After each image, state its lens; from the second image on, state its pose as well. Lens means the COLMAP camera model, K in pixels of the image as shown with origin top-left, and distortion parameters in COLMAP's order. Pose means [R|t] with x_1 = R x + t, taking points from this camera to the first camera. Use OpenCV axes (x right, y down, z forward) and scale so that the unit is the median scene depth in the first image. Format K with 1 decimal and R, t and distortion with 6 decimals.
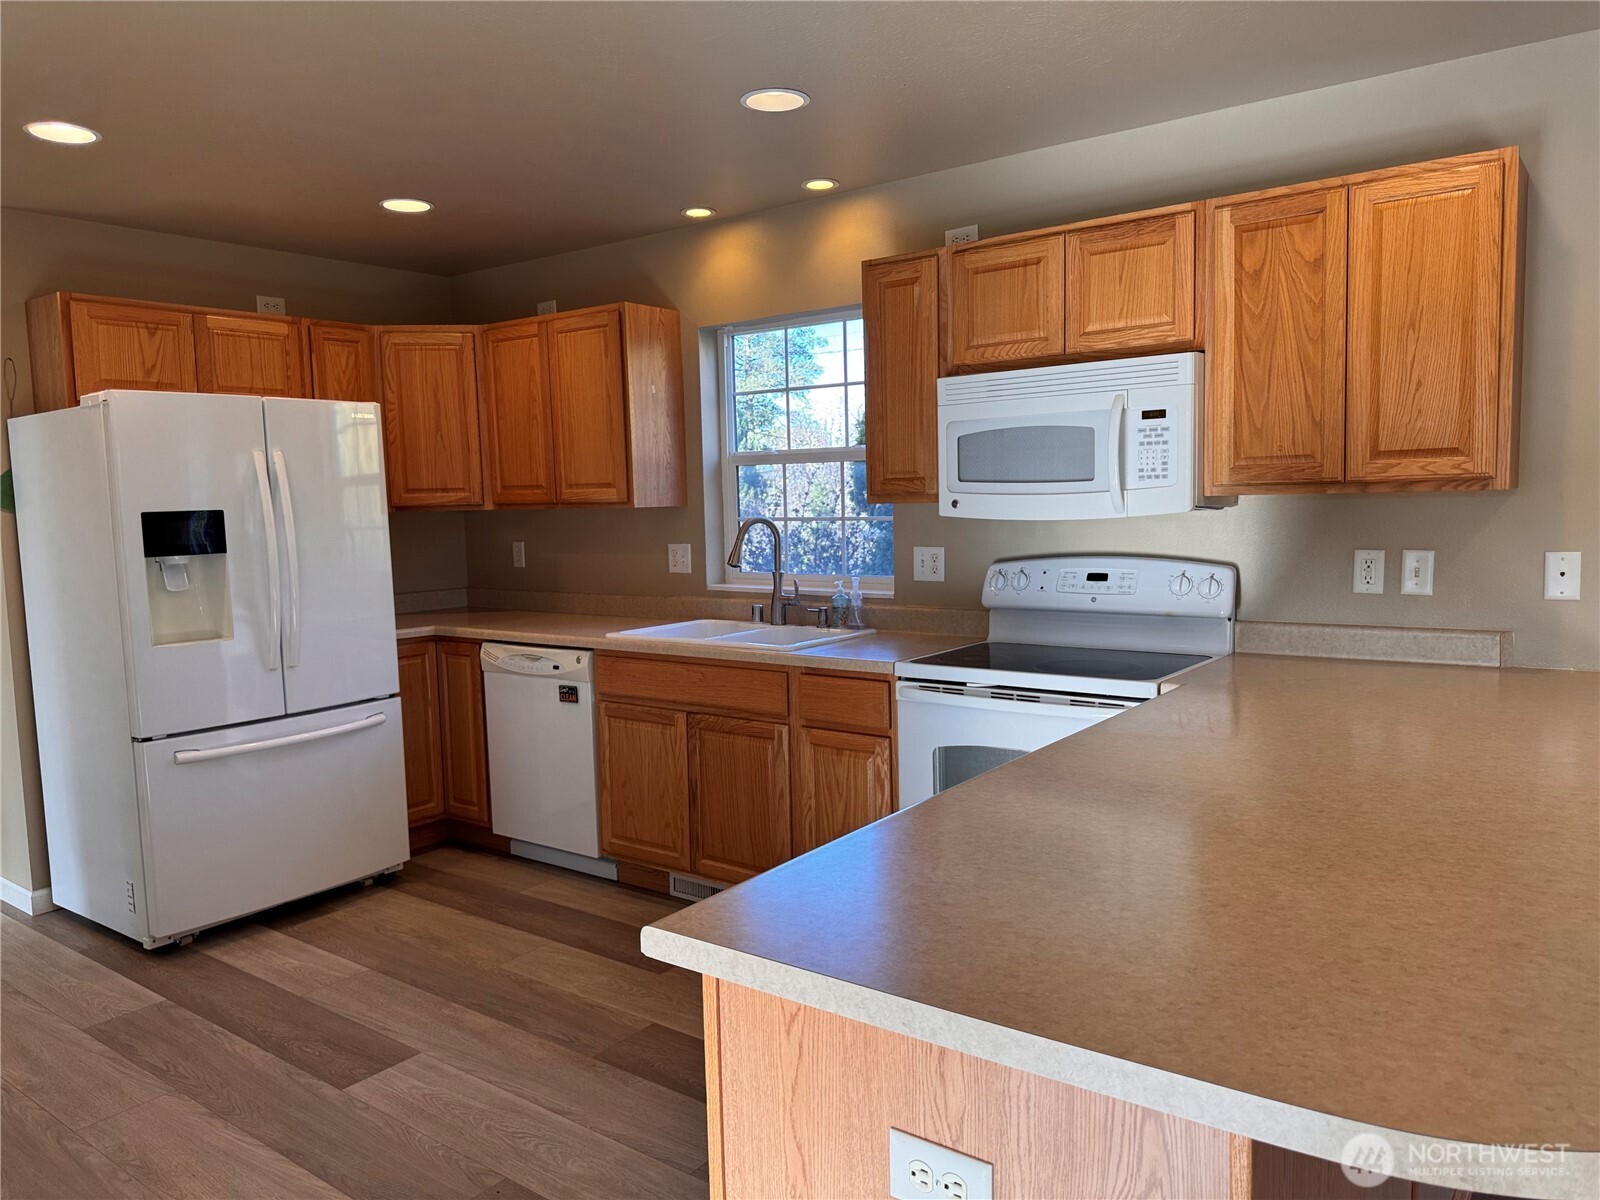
lens RADIAL K [[1128.0, 0, 810.8], [0, 1128.0, 612.5], [0, 0, 1]] dist [0.022182, -0.027927]
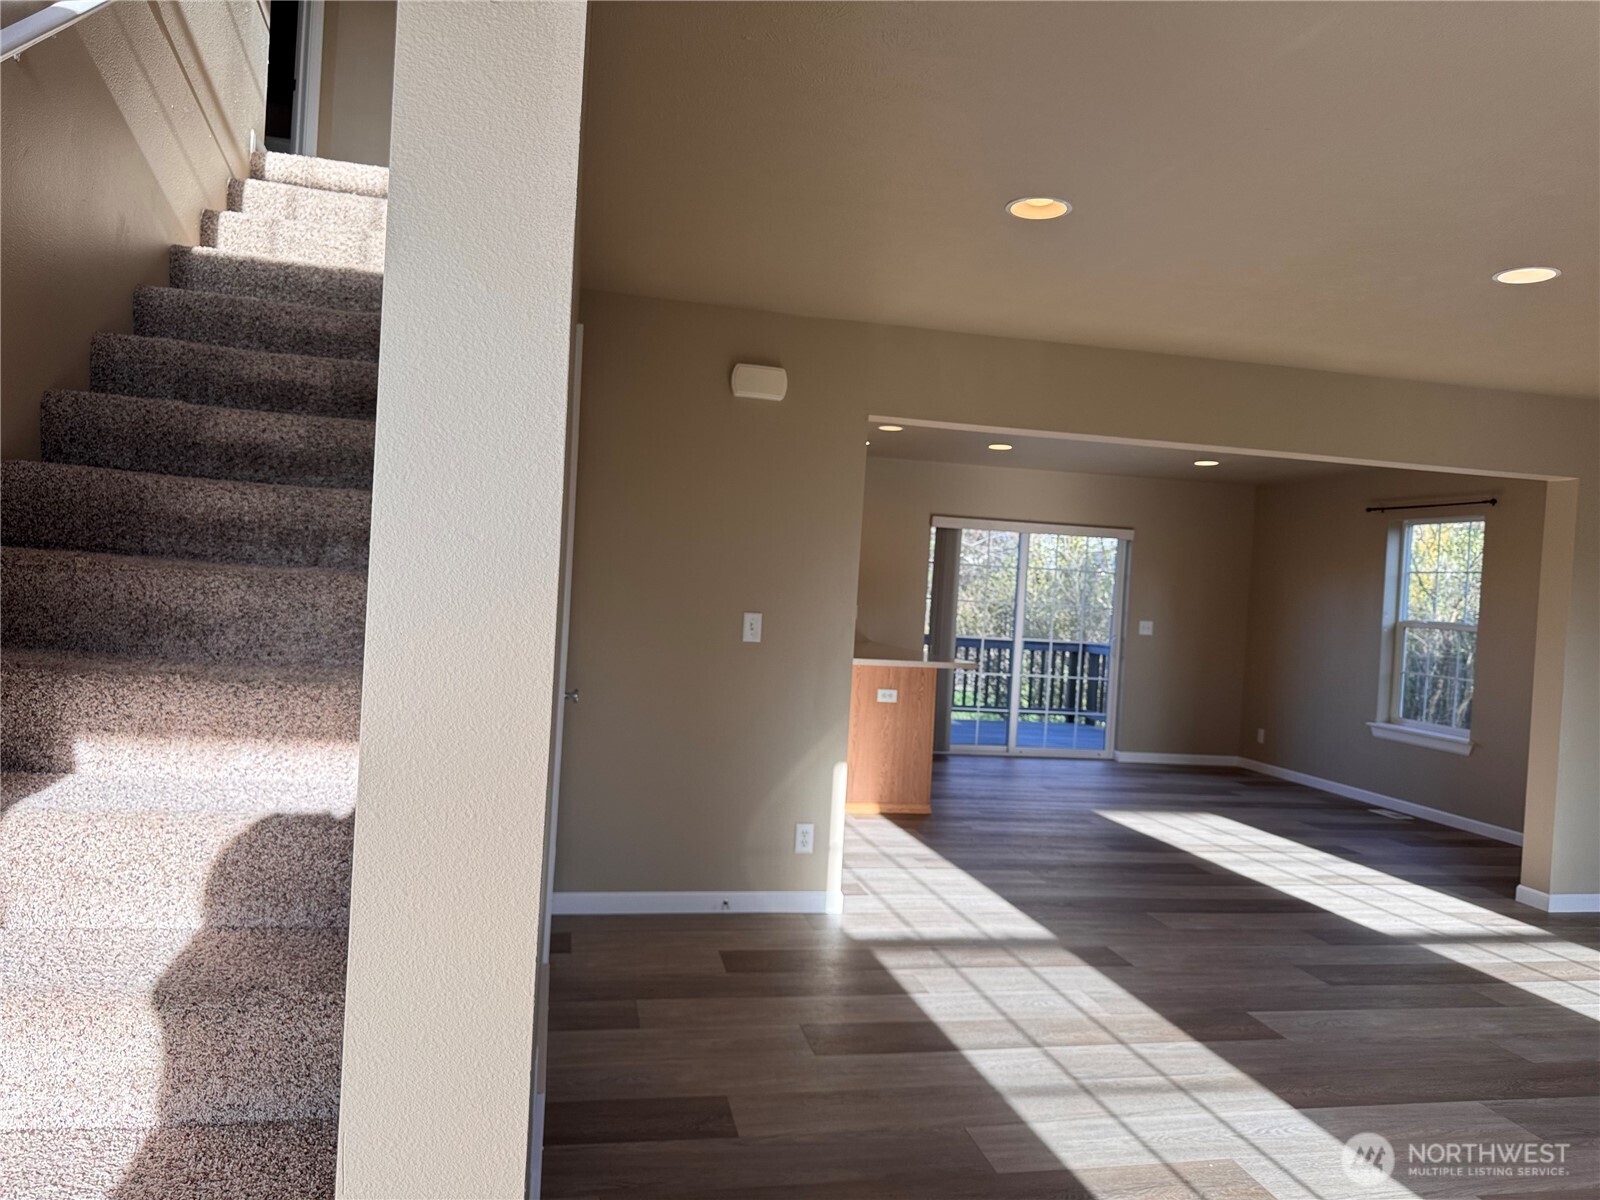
lens RADIAL K [[1128.0, 0, 821.0], [0, 1128.0, 609.0], [0, 0, 1]] dist [0.022182, -0.027927]
pose [[0.651175, 0.052831, 0.757086, -1.326203], [-0.000207, 0.997586, -0.069435, 0.132602], [-0.758927, 0.045057, 0.649615, -0.746015]]
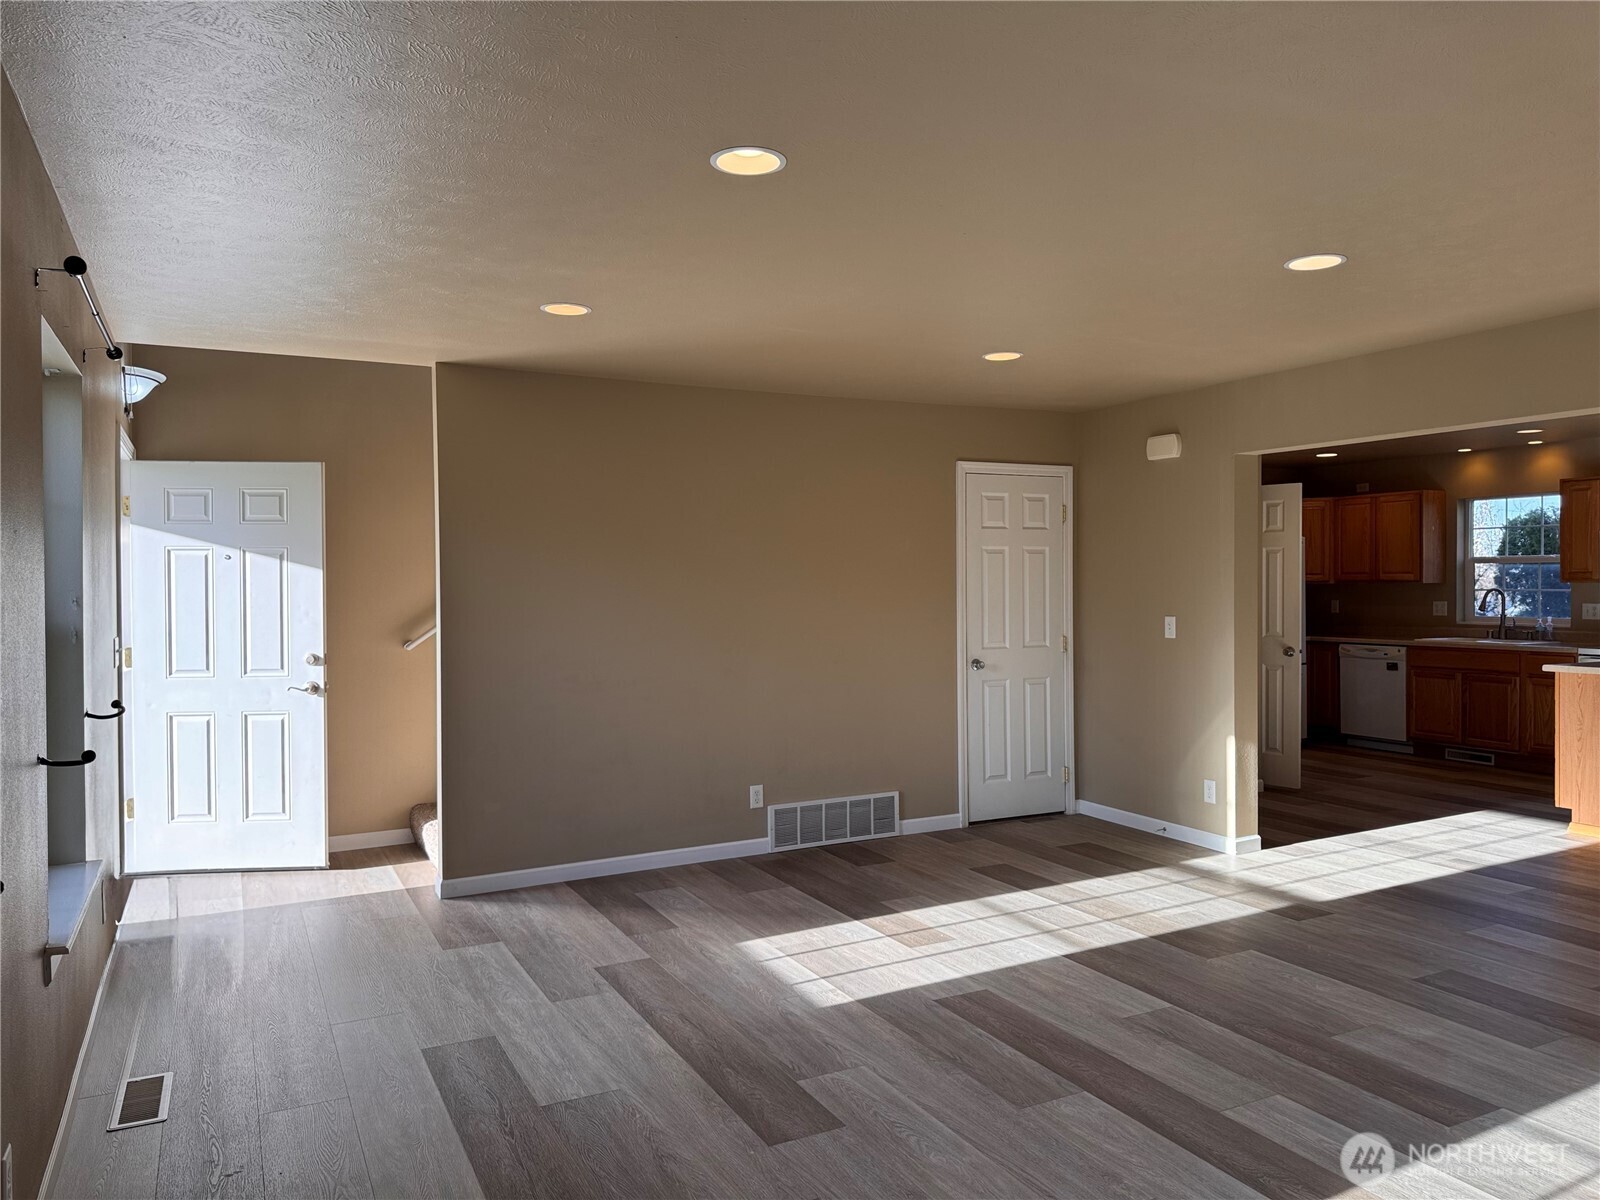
lens RADIAL K [[1128.0, 0, 803.0], [0, 1128.0, 598.5], [0, 0, 1]] dist [0.022182, -0.027927]
pose [[0.894244, 0.025305, -0.446865, -0.267971], [-0.063263, 0.995523, -0.070223, 0.174823], [0.443087, 0.091067, 0.891841, -1.557489]]
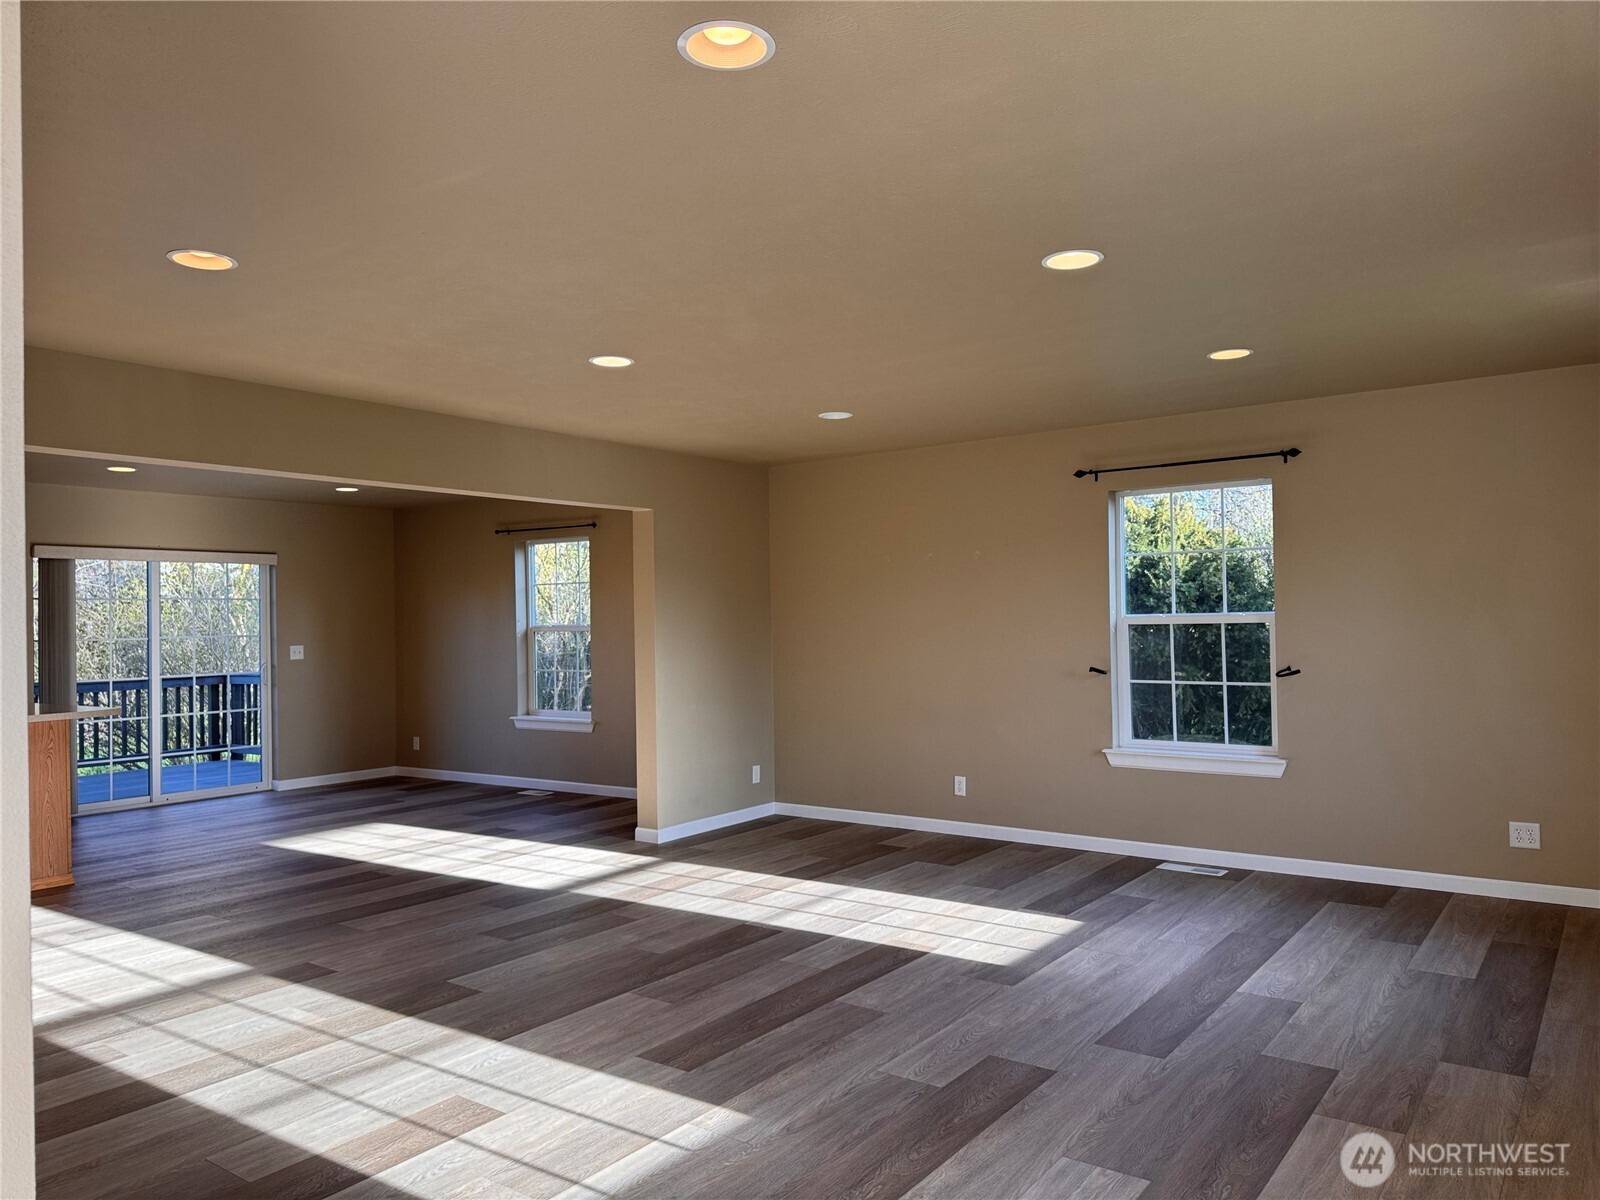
lens RADIAL K [[1128.0, 0, 786.8], [0, 1128.0, 600.3], [0, 0, 1]] dist [0.022182, -0.027927]
pose [[0.005139, 0.045383, 0.998956, -1.449660], [0.122921, 0.991365, -0.045670, 0.133354], [-0.992403, 0.123028, -0.000484, -0.750804]]
